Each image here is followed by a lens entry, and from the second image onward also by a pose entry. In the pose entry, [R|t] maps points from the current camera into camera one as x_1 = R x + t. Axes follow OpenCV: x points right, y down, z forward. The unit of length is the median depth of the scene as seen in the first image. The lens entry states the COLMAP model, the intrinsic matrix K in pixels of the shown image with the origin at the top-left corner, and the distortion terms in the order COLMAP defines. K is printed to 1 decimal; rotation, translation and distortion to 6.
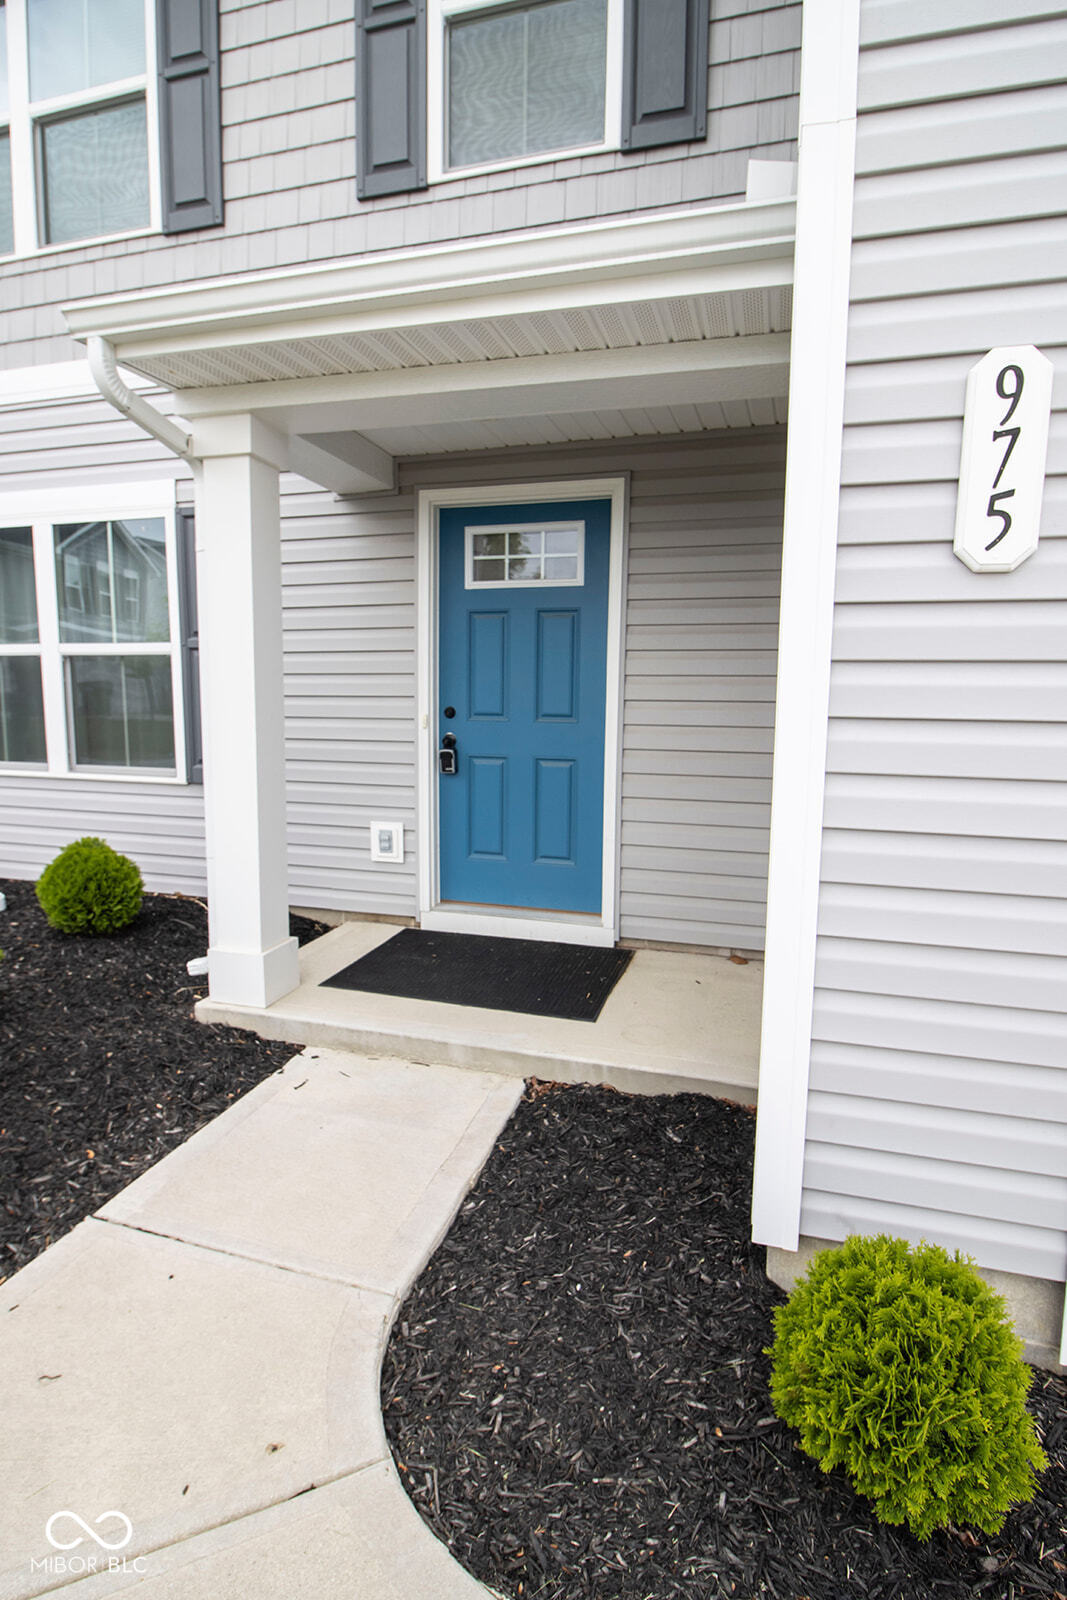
lens RADIAL K [[746.3, 0, 546.0], [0, 746.3, 775.6], [0, 0, 1]] dist [-0.003831, -0.002730]
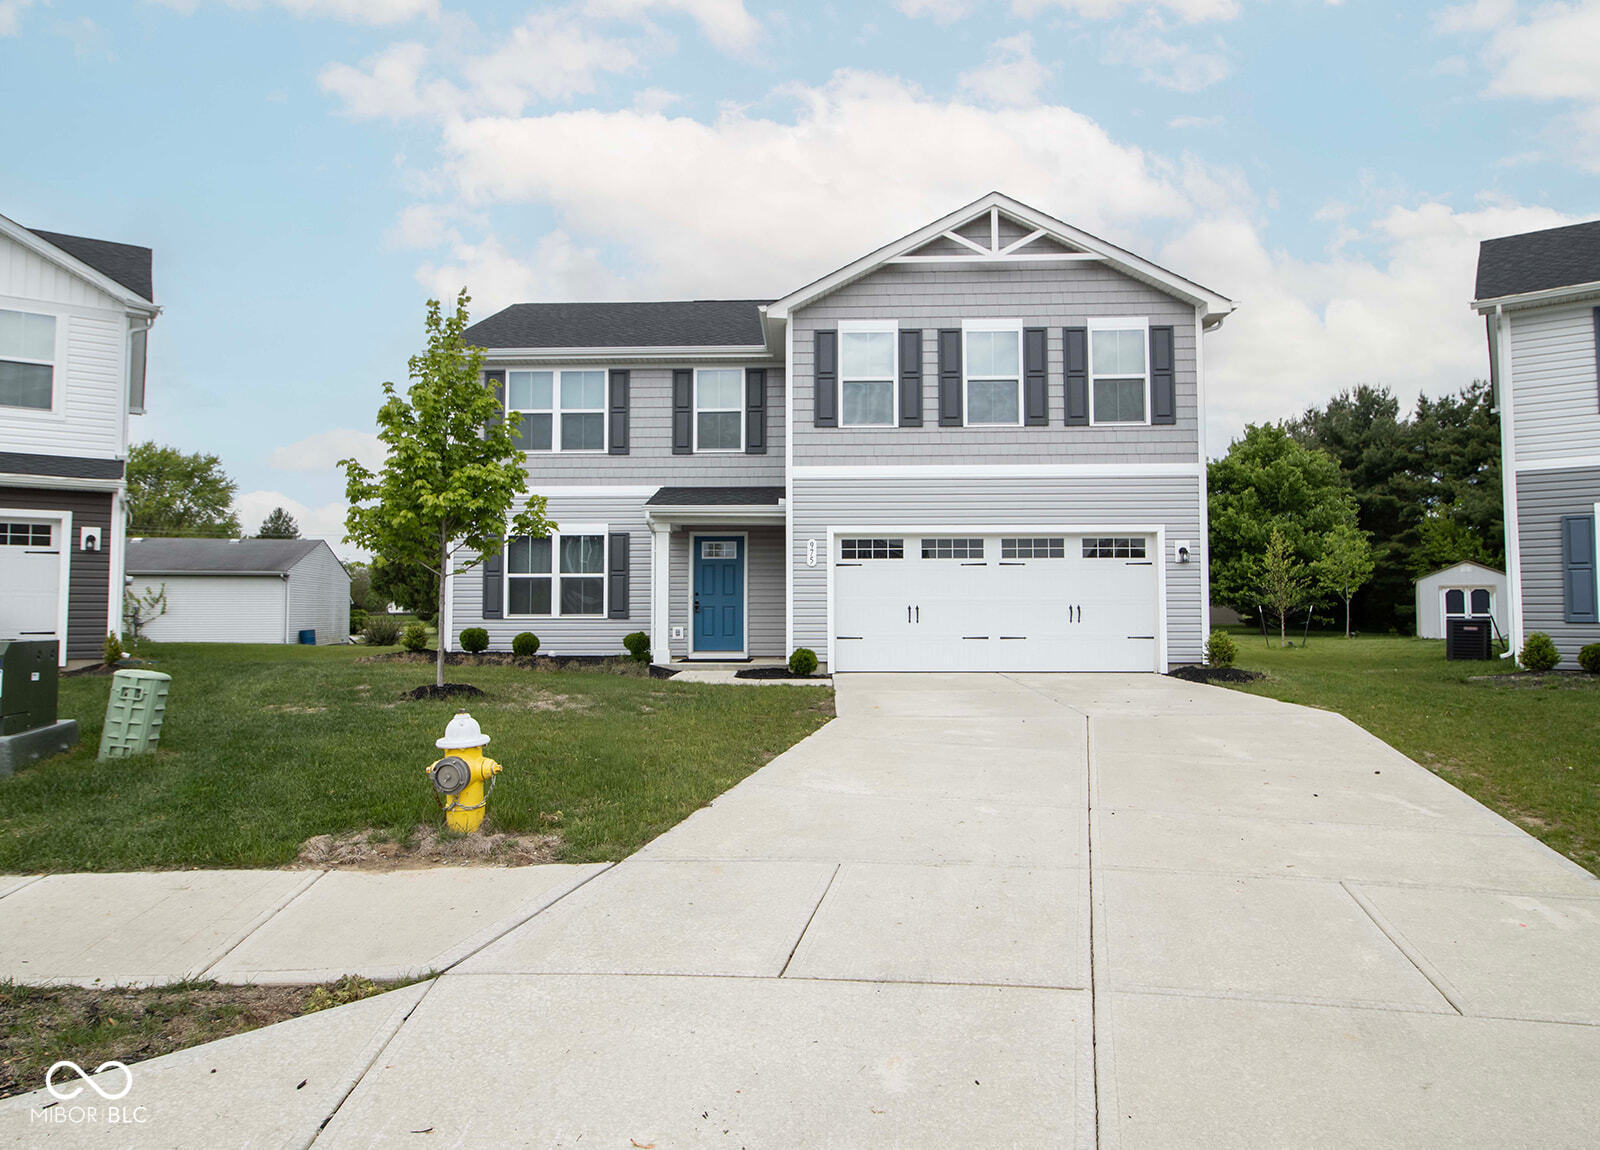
lens RADIAL K [[774.0, 0, 791.6], [0, 774.0, 568.6], [0, 0, 1]] dist [0.000187, 0.000514]
pose [[0.960957, 0.004933, 0.276654, -0.720947], [0.043010, 0.985026, -0.166957, 0.426524], [-0.273335, 0.172337, 0.946355, -2.588024]]
